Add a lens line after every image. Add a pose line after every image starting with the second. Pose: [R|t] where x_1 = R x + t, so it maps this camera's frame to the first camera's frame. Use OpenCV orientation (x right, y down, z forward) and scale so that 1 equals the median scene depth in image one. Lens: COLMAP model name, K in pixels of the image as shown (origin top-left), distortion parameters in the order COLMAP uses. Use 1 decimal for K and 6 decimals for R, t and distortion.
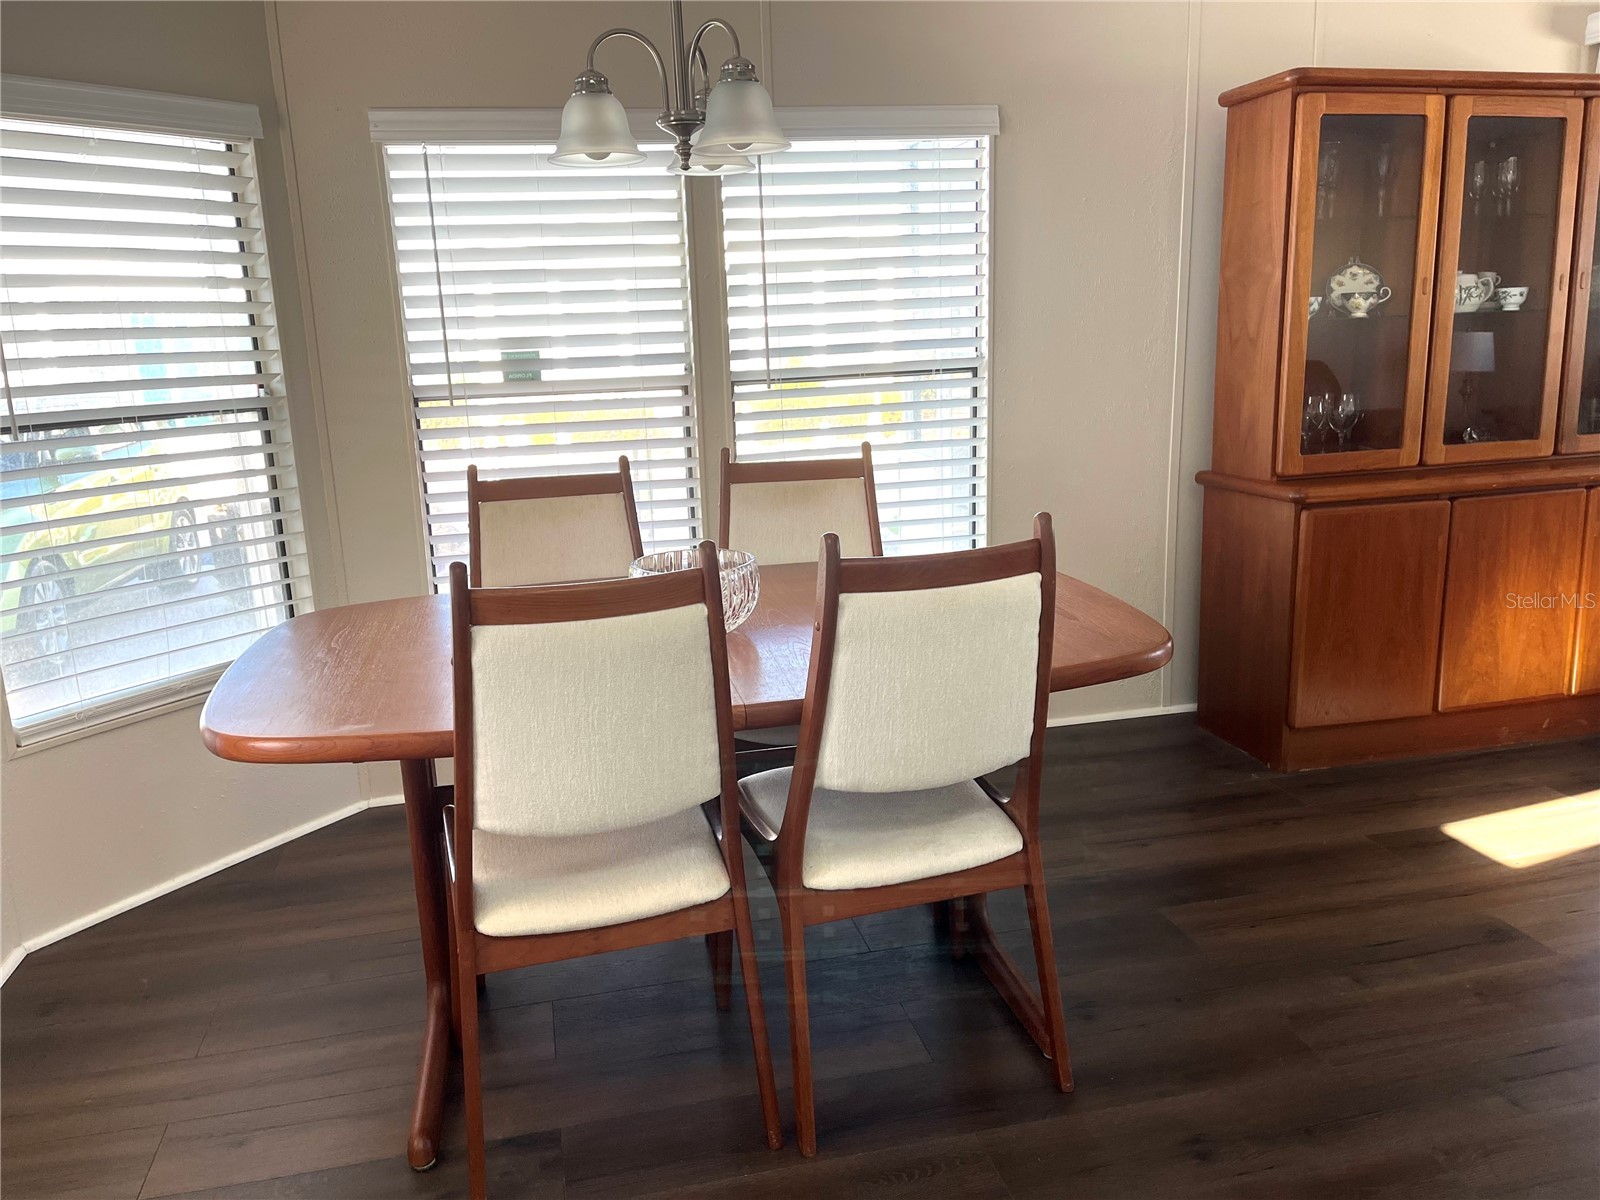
lens RADIAL K [[1203.5, 0, 800.0], [0, 1203.5, 600.0], [0, 0, 1]] dist [0.067384, -0.076044]
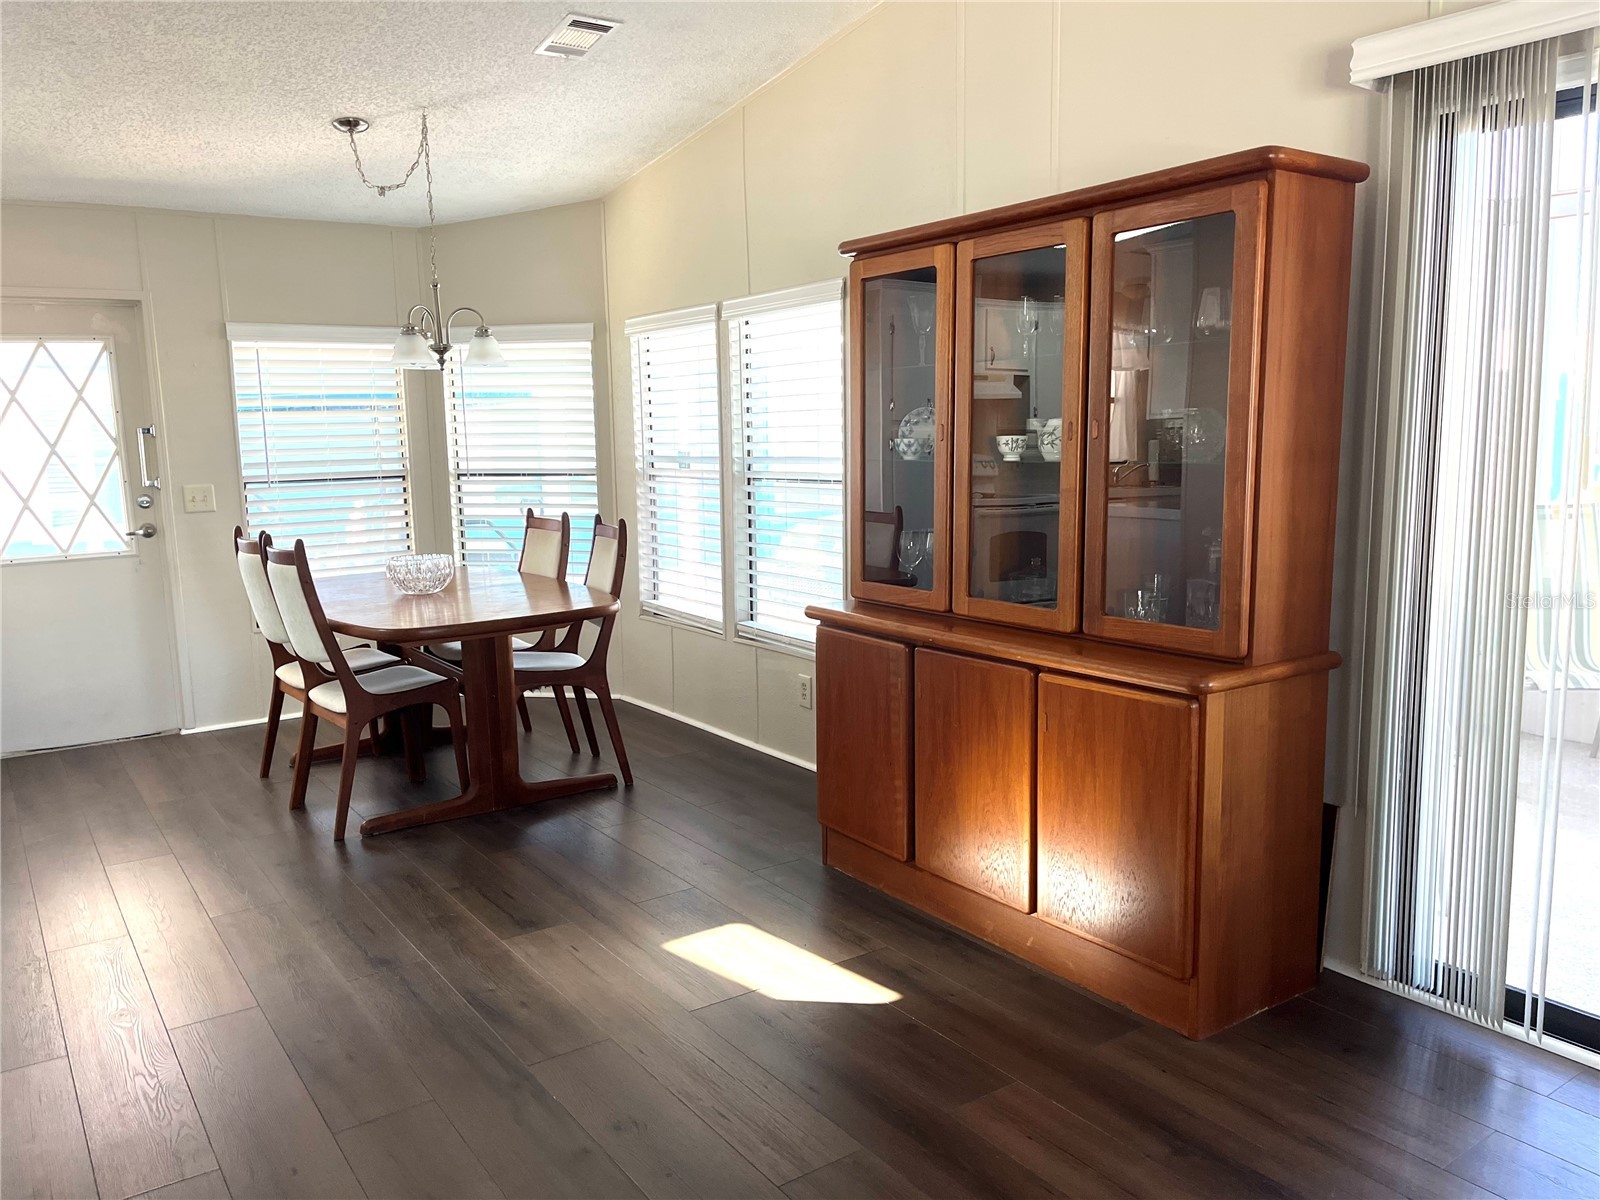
lens RADIAL K [[1248.6, 0, 800.0], [0, 1248.6, 600.0], [0, 0, 1]] dist [0.039688, -0.000062]
pose [[0.379692, 0.162500, -0.910729, 1.459070], [-0.195311, 0.976343, 0.092781, -0.201290], [0.904261, 0.142648, 0.402448, 0.521140]]
